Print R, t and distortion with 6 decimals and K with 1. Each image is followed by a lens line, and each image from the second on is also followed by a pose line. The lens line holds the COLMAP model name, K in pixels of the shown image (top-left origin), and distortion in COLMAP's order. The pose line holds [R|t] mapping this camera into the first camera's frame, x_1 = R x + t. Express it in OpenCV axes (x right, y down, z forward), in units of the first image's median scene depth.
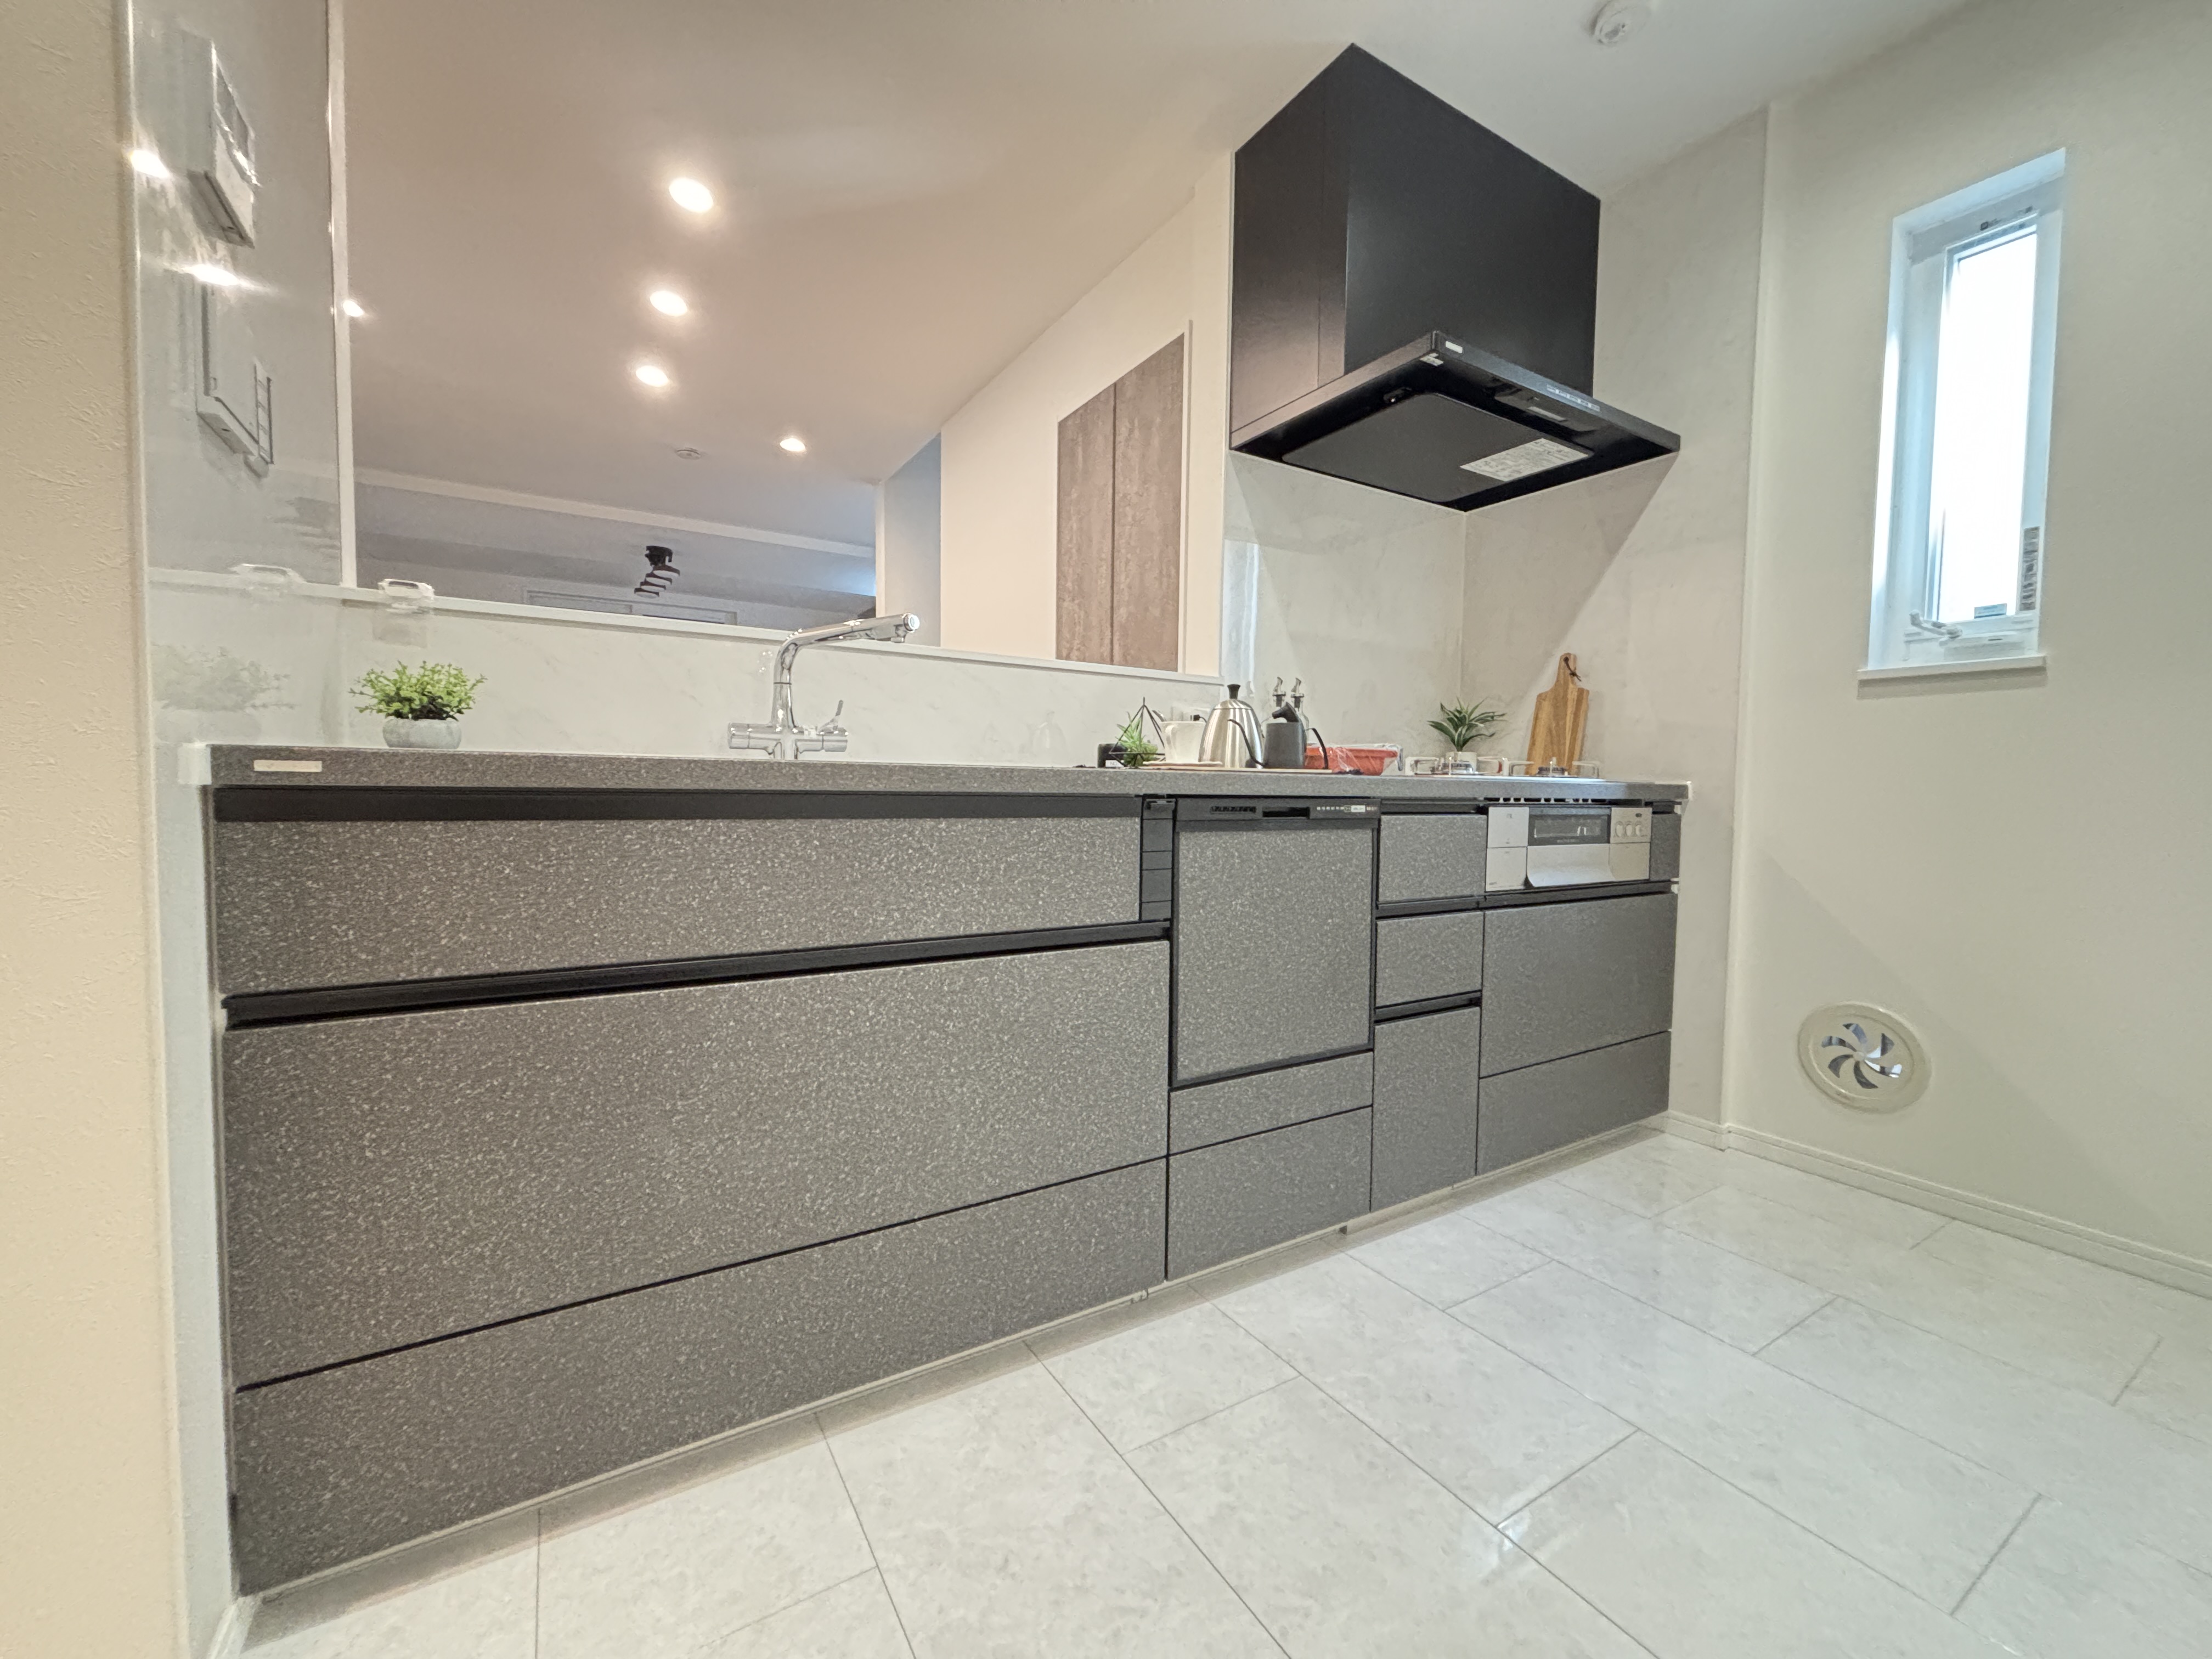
lens RADIAL K [[888.9, 0, 1119.0], [0, 888.9, 830.4], [0, 0, 1]] dist [-0.001844, 0.000960]
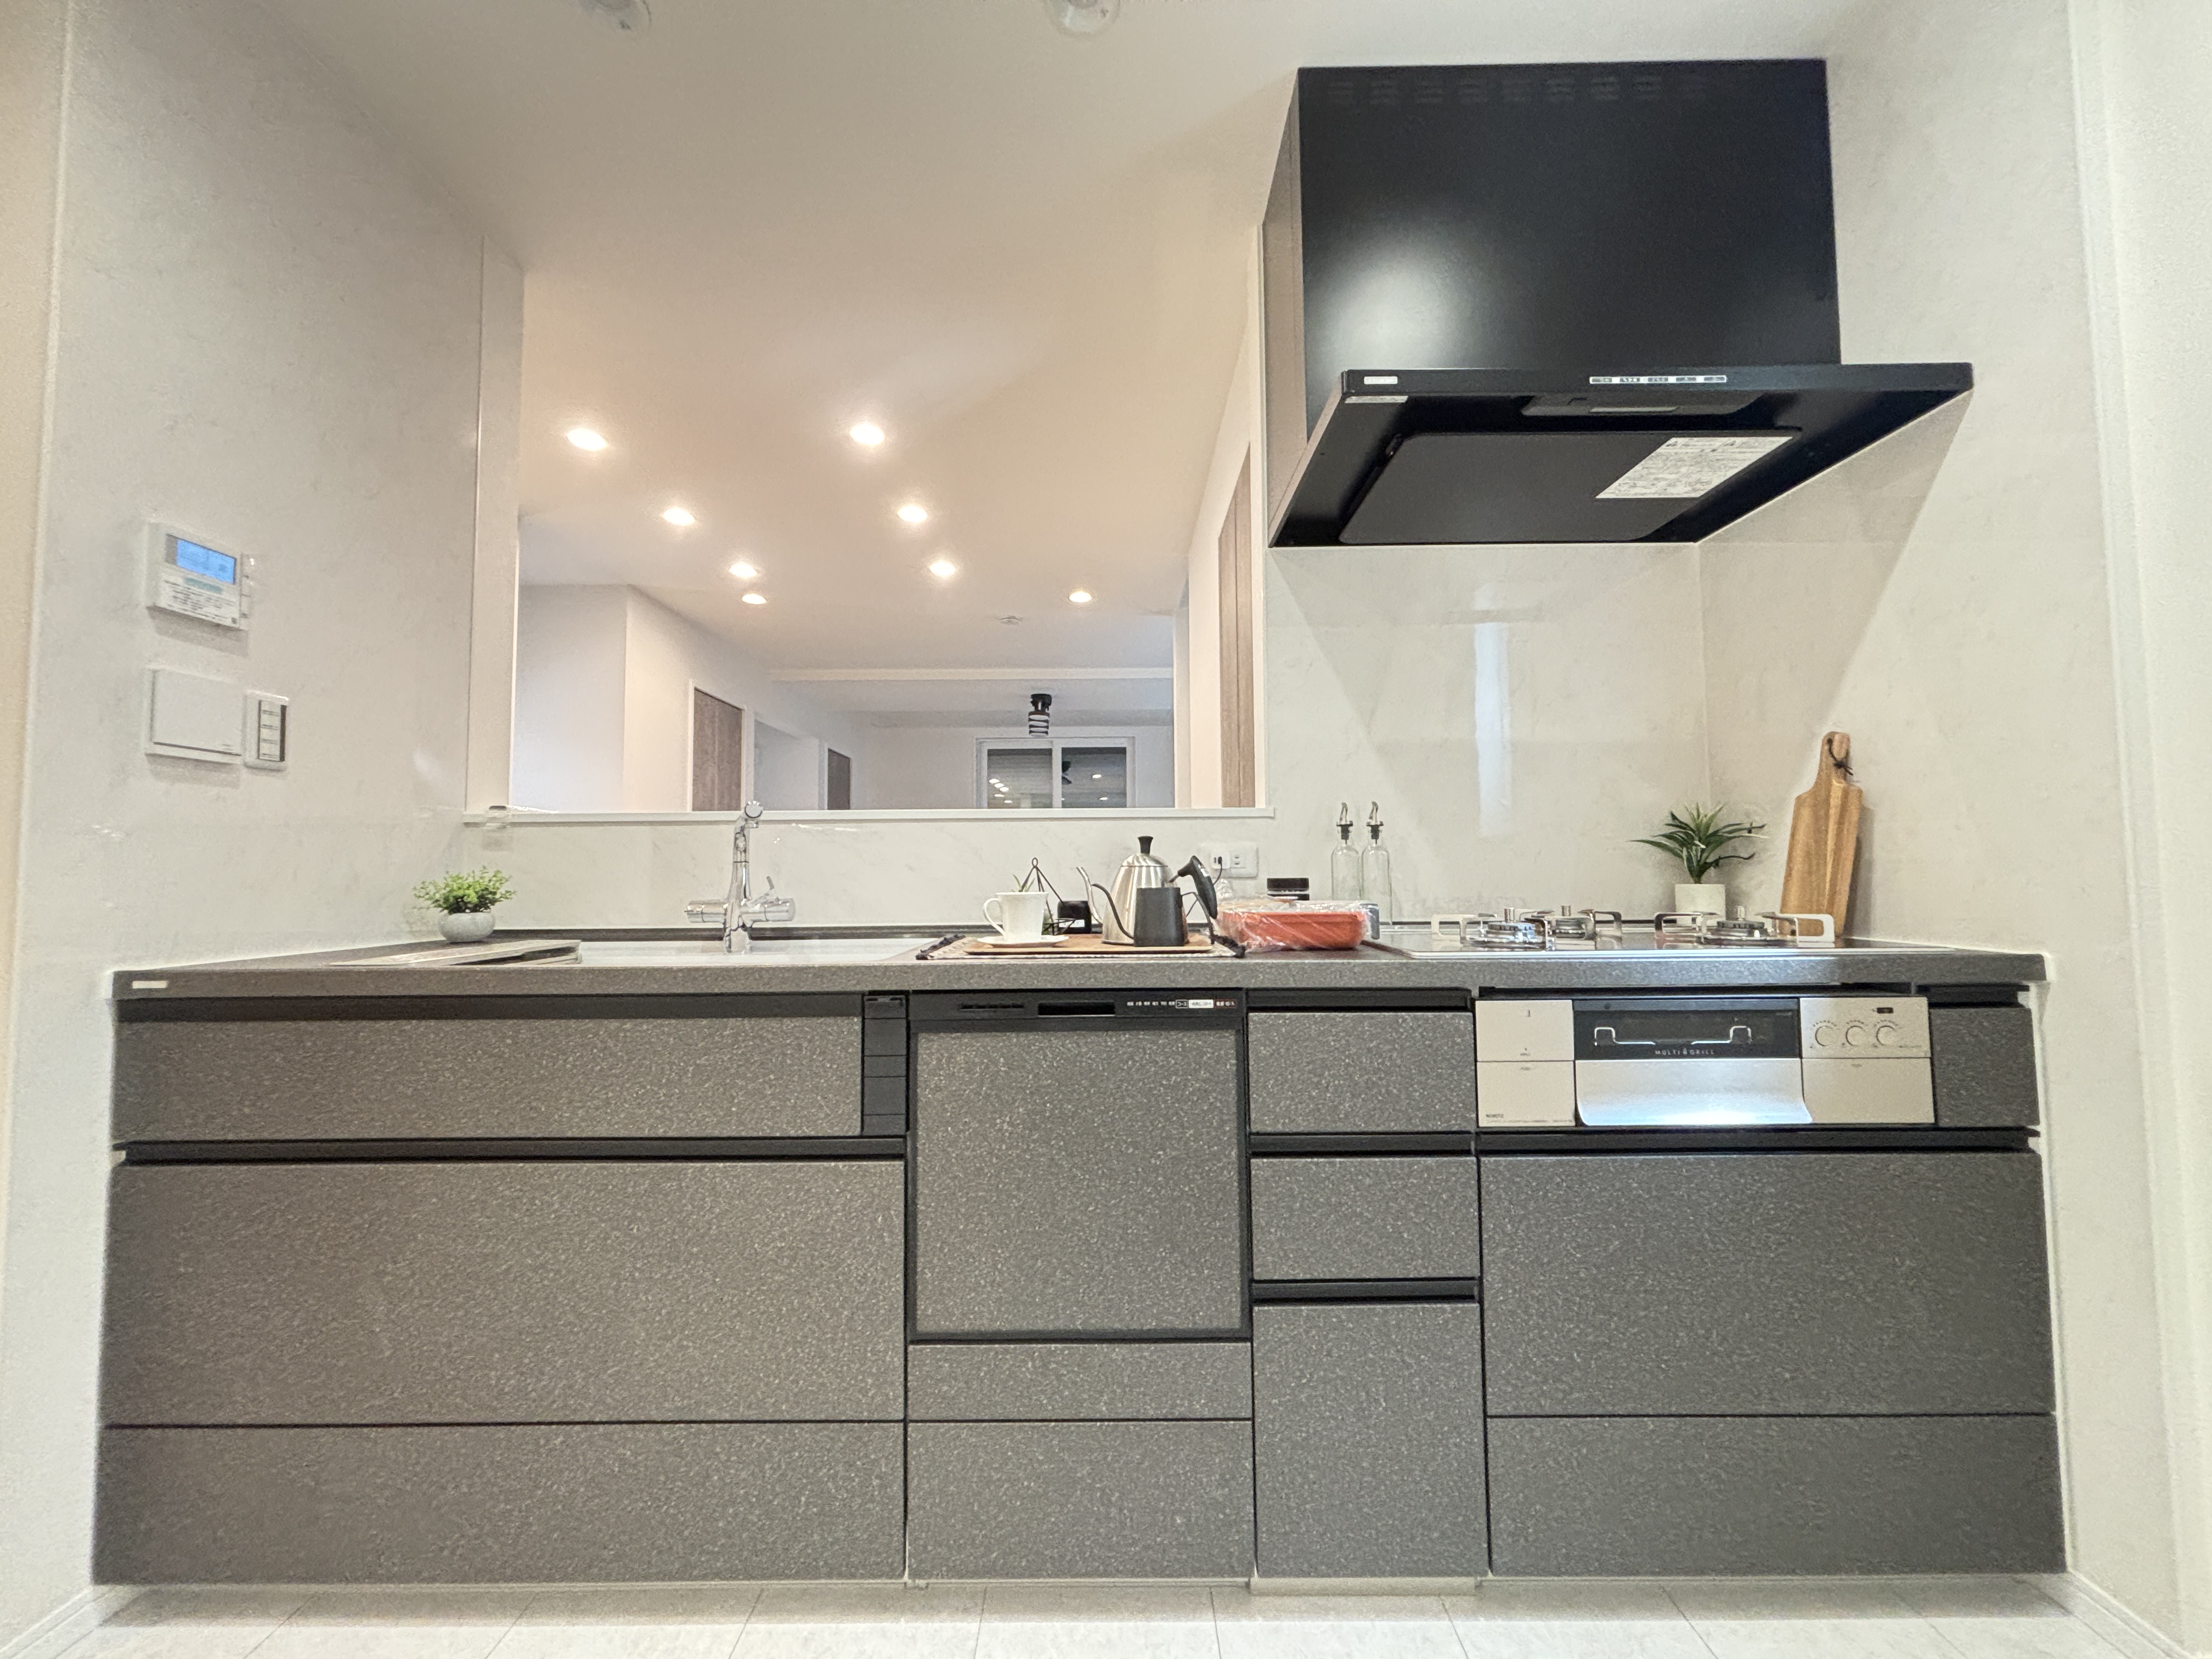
lens RADIAL K [[888.9, 0, 1110.2], [0, 888.9, 836.4], [0, 0, 1]] dist [-0.001844, 0.000960]
pose [[0.848501, -0.045046, -0.527273, 0.611523], [-0.005292, 0.995598, -0.093573, -0.096812], [0.529167, 0.082187, 0.844528, 0.303863]]
